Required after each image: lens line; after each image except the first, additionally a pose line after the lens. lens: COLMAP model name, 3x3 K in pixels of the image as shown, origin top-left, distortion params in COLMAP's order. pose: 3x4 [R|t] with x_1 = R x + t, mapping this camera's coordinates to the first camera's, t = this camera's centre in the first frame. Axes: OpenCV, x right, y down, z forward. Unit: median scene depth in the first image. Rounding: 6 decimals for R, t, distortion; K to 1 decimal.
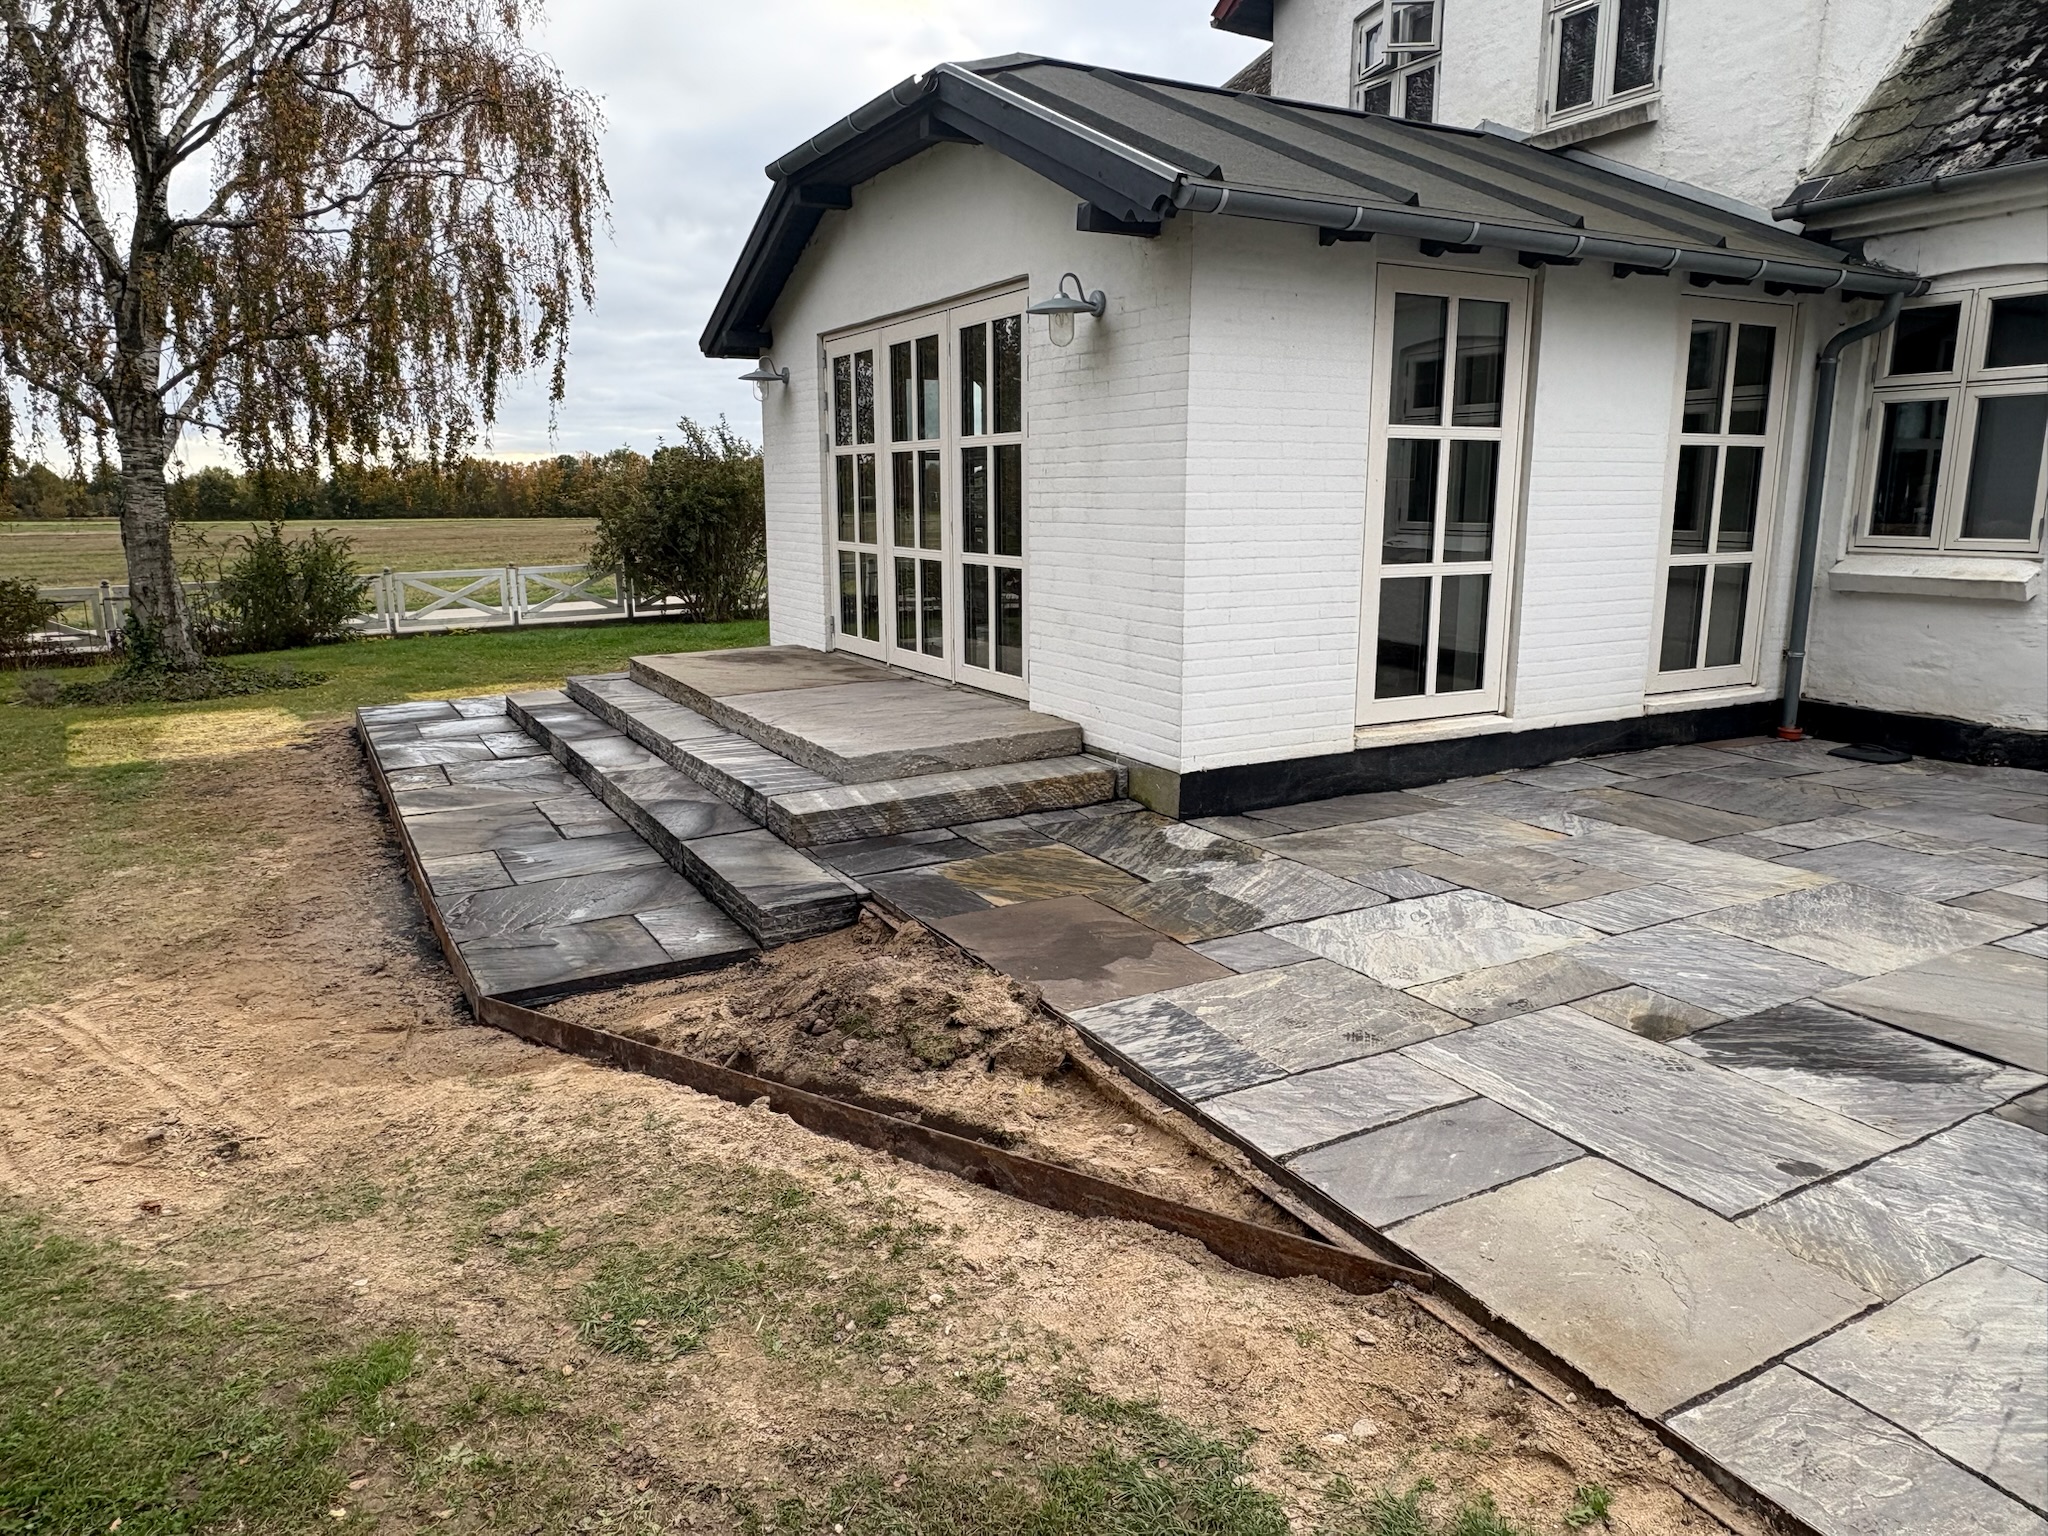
lens RADIAL K [[1347.0, 0, 1022.3], [0, 1347.0, 765.2], [0, 0, 1]] dist [-0.000596, 0.002947]
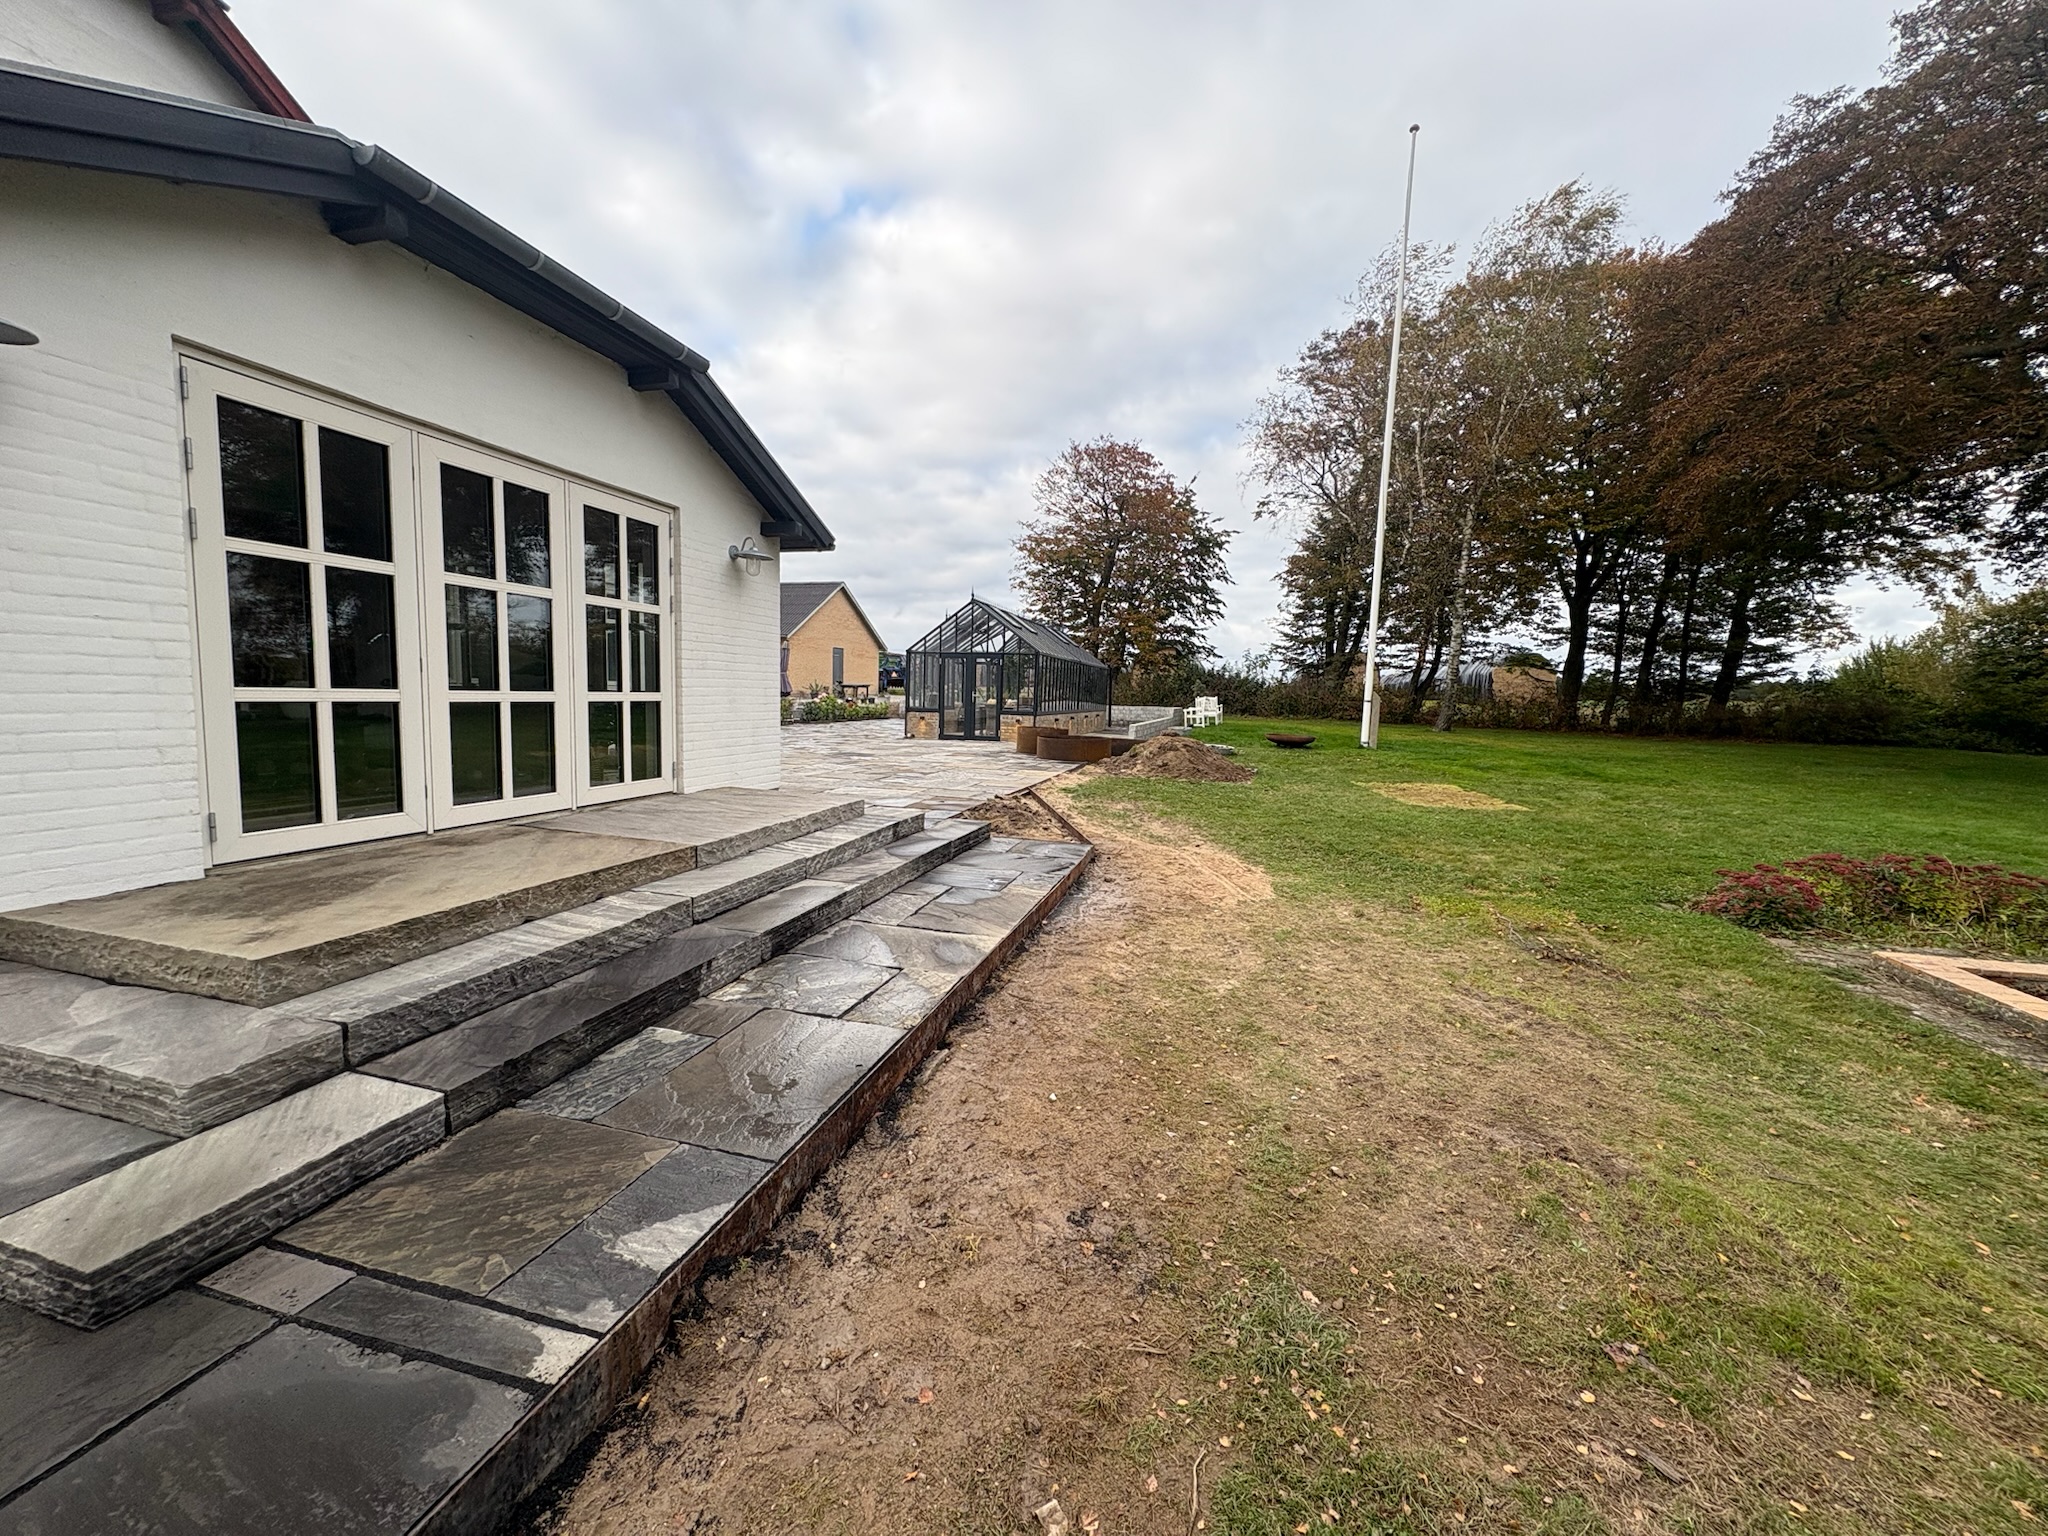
lens RADIAL K [[810.1, 0, 1027.1], [0, 810.1, 764.1], [0, 0, 1]] dist [0.000335, -0.000198]
pose [[-0.725665, -0.076045, 0.683833, -0.883430], [0.113732, 0.966945, 0.228217, -0.235664], [-0.678583, 0.243383, -0.693029, 1.364858]]
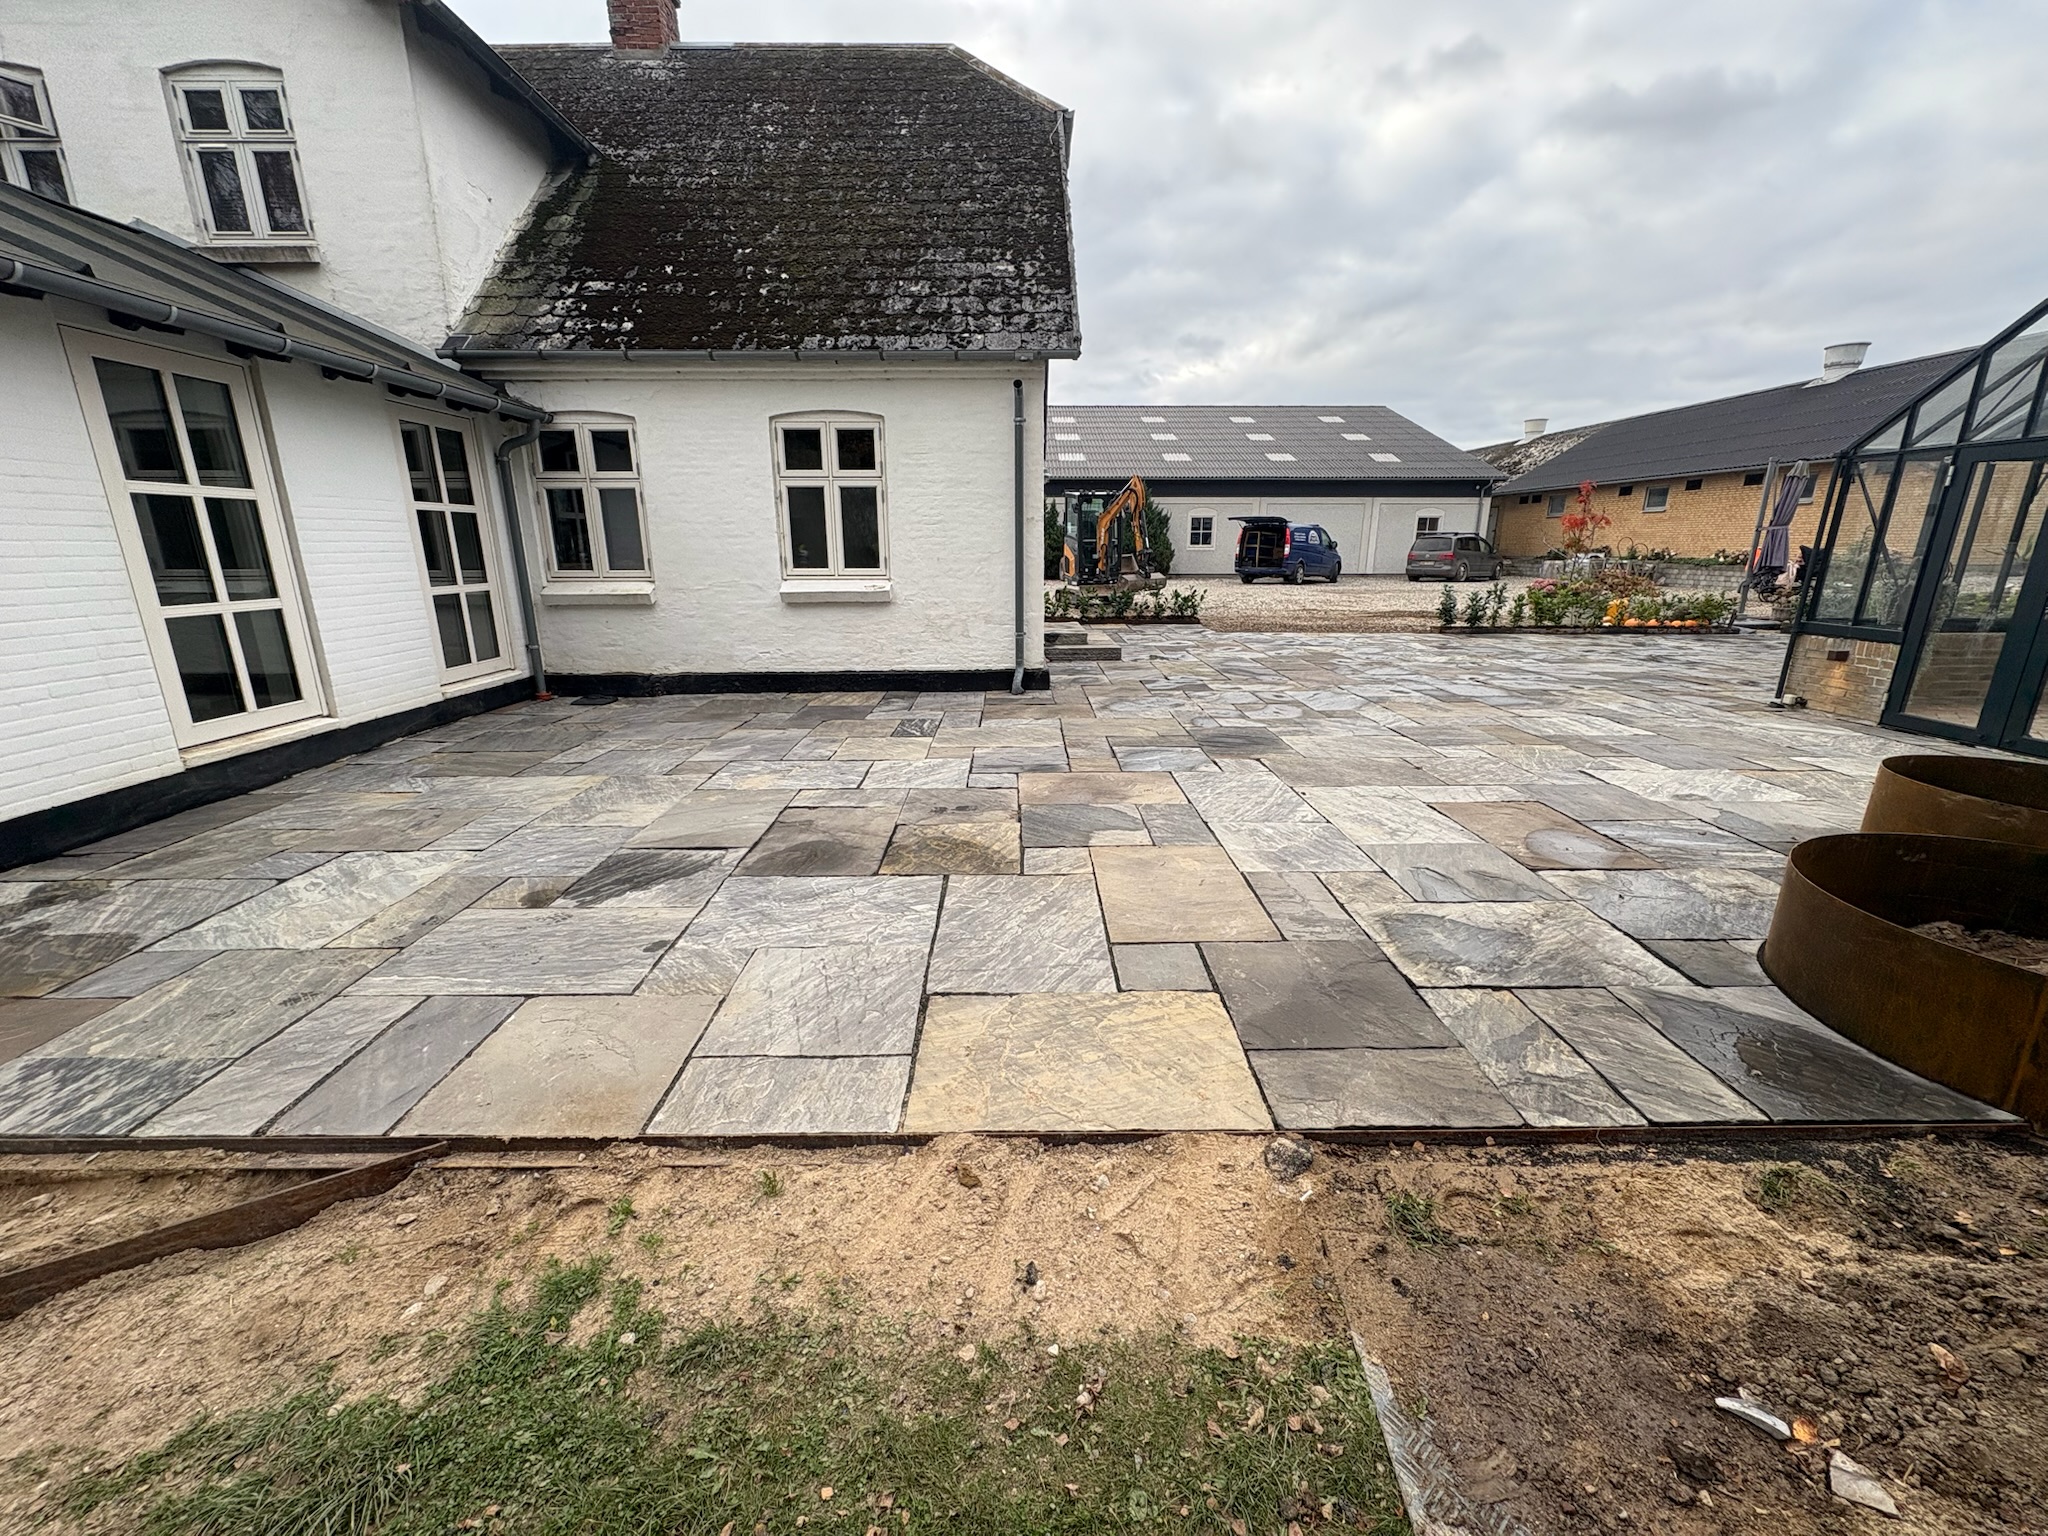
lens RADIAL K [[810.1, 0, 1026.6], [0, 810.1, 764.0], [0, 0, 1]] dist [0.000335, -0.000198]
pose [[0.464897, -0.230419, 0.854856, -0.008133], [0.177279, 0.970213, 0.165103, -0.002683], [-0.867435, 0.074792, 0.491897, 0.034808]]
